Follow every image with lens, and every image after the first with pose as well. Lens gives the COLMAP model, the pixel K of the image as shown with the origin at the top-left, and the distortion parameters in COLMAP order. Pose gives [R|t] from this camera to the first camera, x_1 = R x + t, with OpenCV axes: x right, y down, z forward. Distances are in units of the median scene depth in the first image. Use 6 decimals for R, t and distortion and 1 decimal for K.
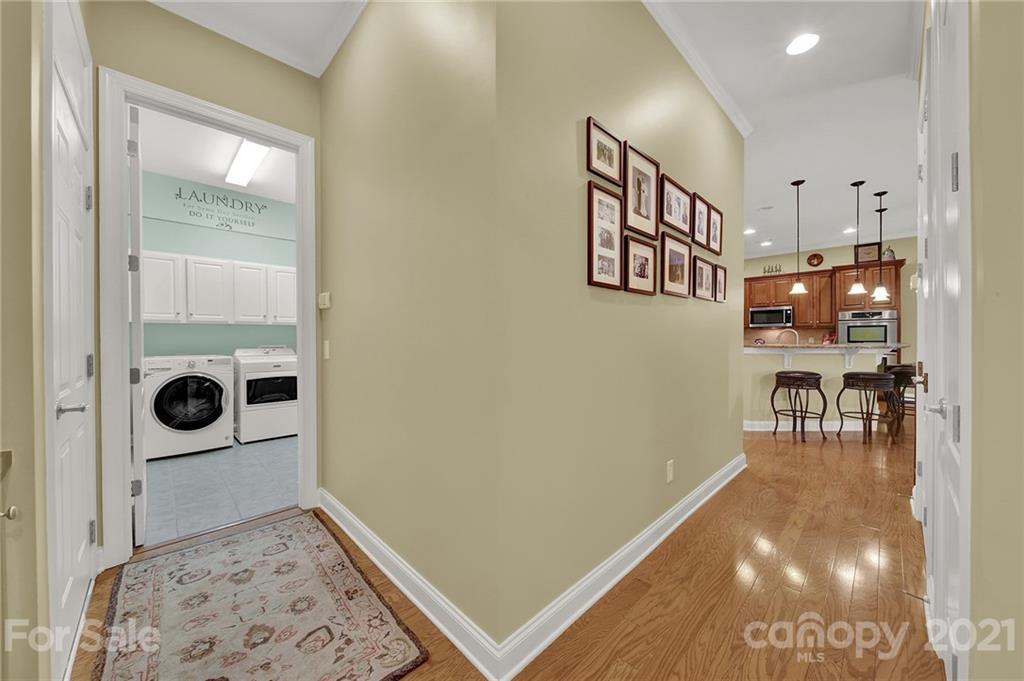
lens RADIAL K [[366.1, 0, 515.0], [0, 366.1, 336.9], [0, 0, 1]] dist [0.000391, -0.001000]
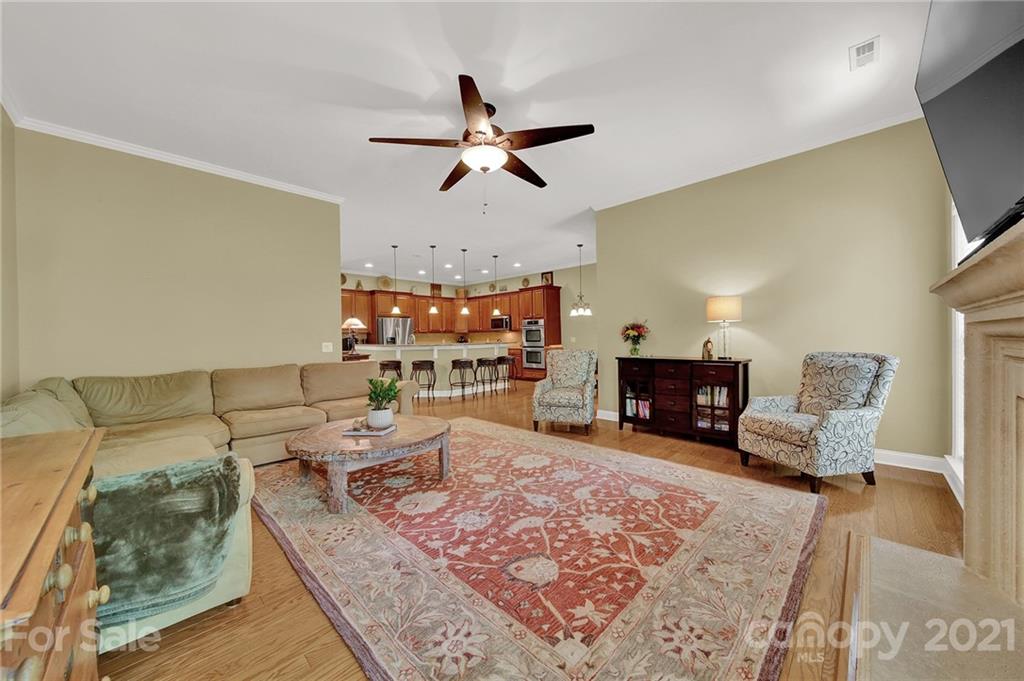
lens RADIAL K [[366.1, 0, 517.9], [0, 366.1, 339.8], [0, 0, 1]] dist [0.000391, -0.001000]
pose [[0.999446, -0.013464, 0.030453, 0.800328], [0.013220, 0.999879, 0.008197, -0.003683], [-0.030560, -0.007790, 0.999503, -0.431936]]
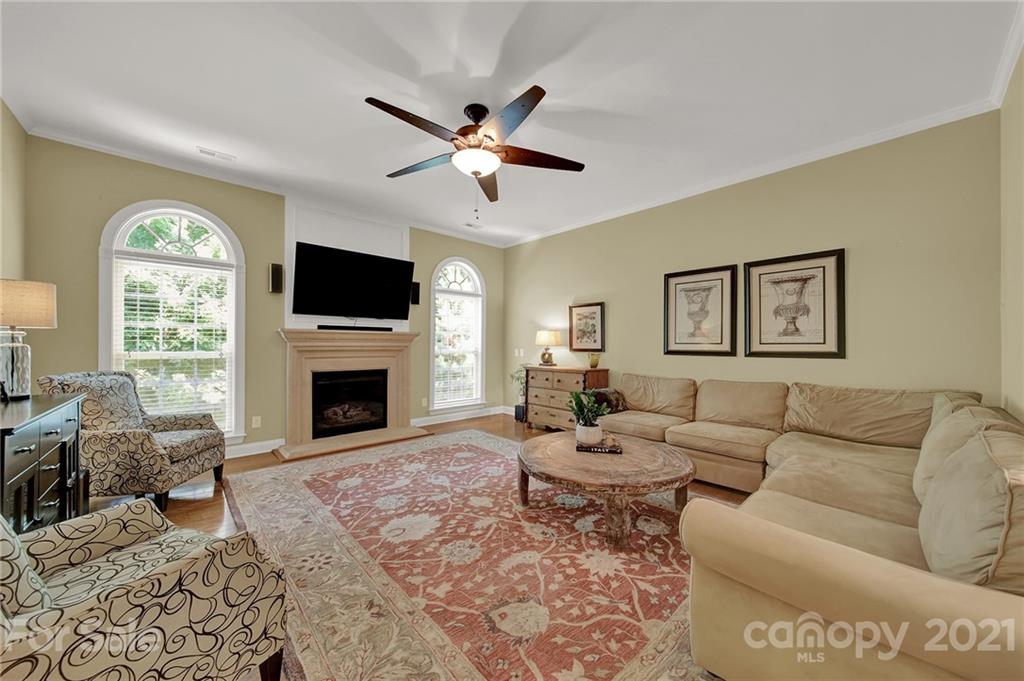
lens RADIAL K [[366.1, 0, 513.5], [0, 366.1, 345.7], [0, 0, 1]] dist [0.000391, -0.001000]
pose [[-0.999217, 0.000538, 0.039566, 0.718798], [0.000505, 1.000000, -0.000830, -0.008441], [-0.039566, -0.000809, -0.999217, 0.407250]]
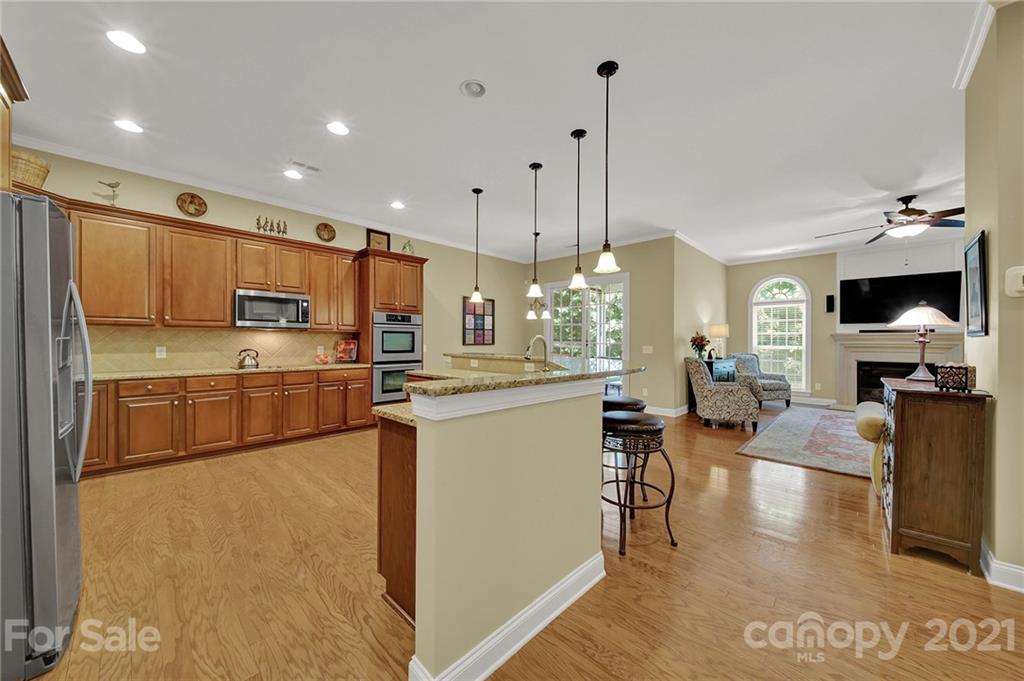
lens RADIAL K [[366.1, 0, 515.0], [0, 366.1, 342.7], [0, 0, 1]] dist [0.000391, -0.001000]
pose [[-0.019853, -0.000866, 0.999803, 0.140985], [-0.005386, 0.999985, 0.000759, -0.007306], [-0.999788, -0.005370, -0.019857, 0.710827]]
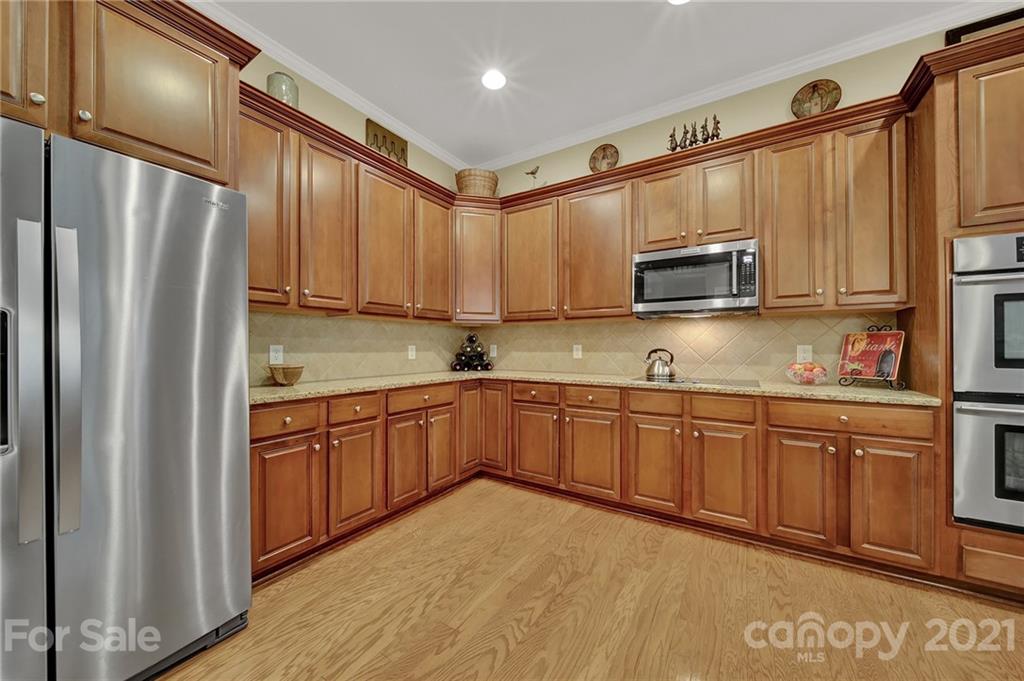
lens RADIAL K [[366.1, 0, 511.7], [0, 366.1, 344.3], [0, 0, 1]] dist [0.000391, -0.001000]
pose [[0.976748, 0.005627, 0.214318, 0.531840], [-0.004584, 0.999975, -0.005364, 0.004445], [-0.214343, 0.004257, 0.976749, 0.804119]]
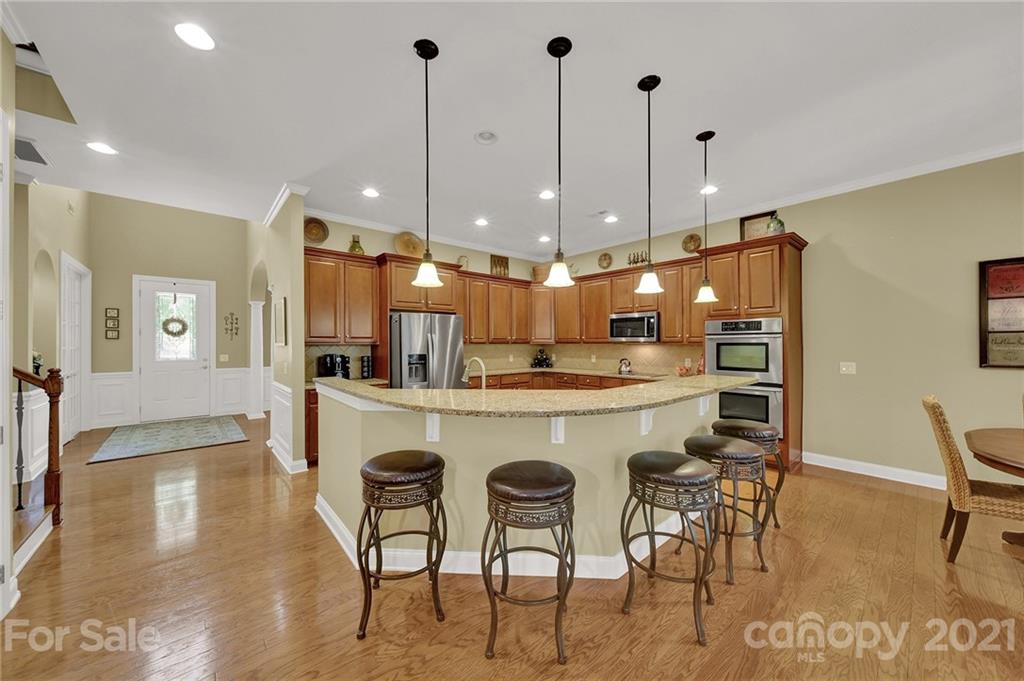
lens RADIAL K [[366.1, 0, 509.8], [0, 366.1, 339.6], [0, 0, 1]] dist [0.000391, -0.001000]
pose [[0.997282, 0.000869, -0.073675, 0.574385], [-0.001314, 0.999981, -0.005987, -0.030224], [0.073668, 0.006067, 0.997264, 0.327417]]
